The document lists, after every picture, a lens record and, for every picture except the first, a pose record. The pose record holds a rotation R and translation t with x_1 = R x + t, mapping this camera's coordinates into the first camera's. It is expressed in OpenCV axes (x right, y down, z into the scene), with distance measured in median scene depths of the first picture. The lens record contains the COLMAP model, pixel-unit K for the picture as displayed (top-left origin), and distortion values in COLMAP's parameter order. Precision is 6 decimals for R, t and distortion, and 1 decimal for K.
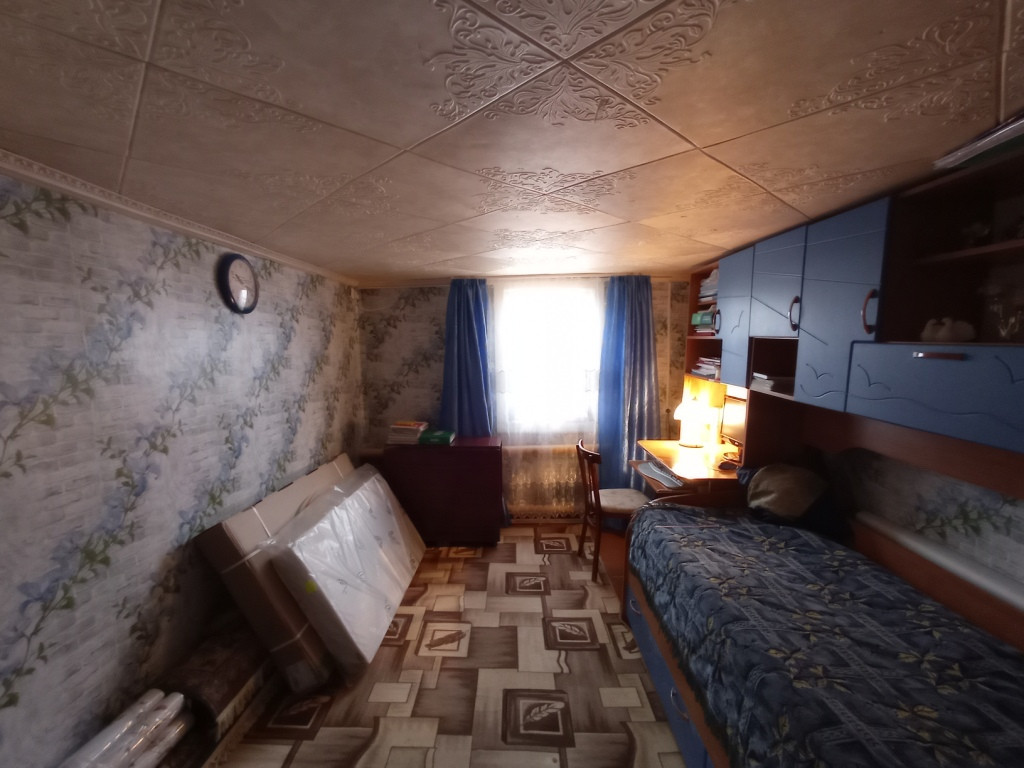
lens RADIAL K [[455.5, 0, 512.0], [0, 455.5, 384.0], [0, 0, 1]] dist [-0.000156, 0.000022]
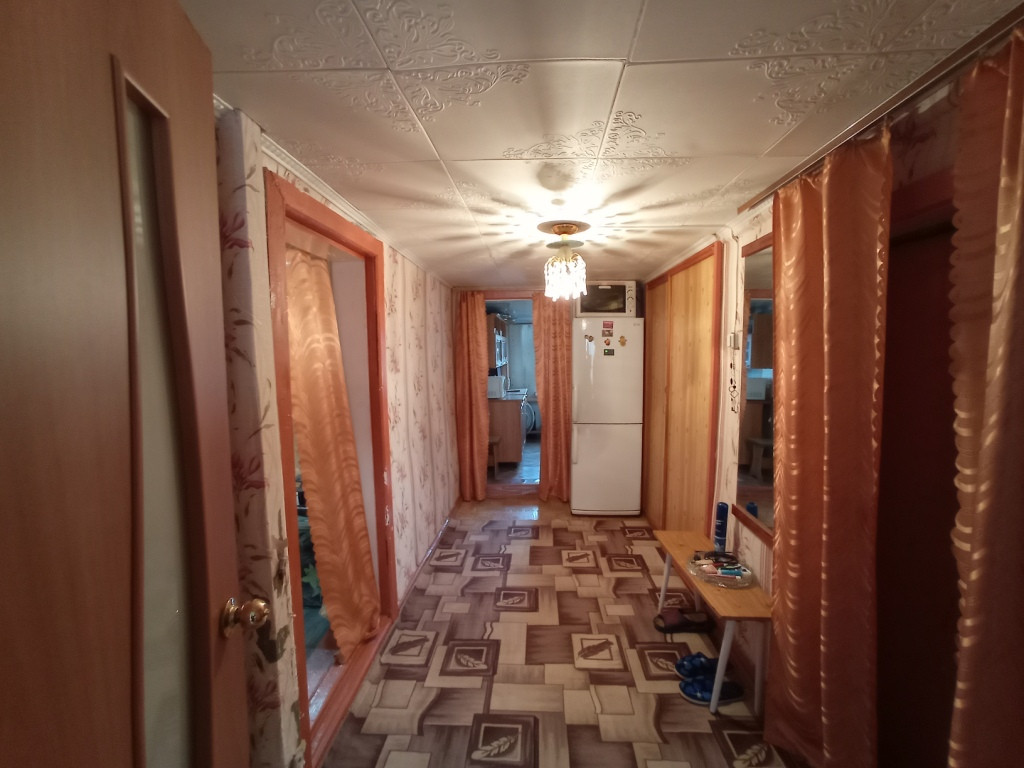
lens RADIAL K [[455.5, 0, 512.0], [0, 455.5, 384.0], [0, 0, 1]] dist [-0.000156, 0.000022]
pose [[-0.998022, -0.019422, 0.059792, -0.006573], [-0.008745, 0.984726, 0.173890, -0.200962], [-0.062256, 0.173023, -0.982948, 1.895044]]
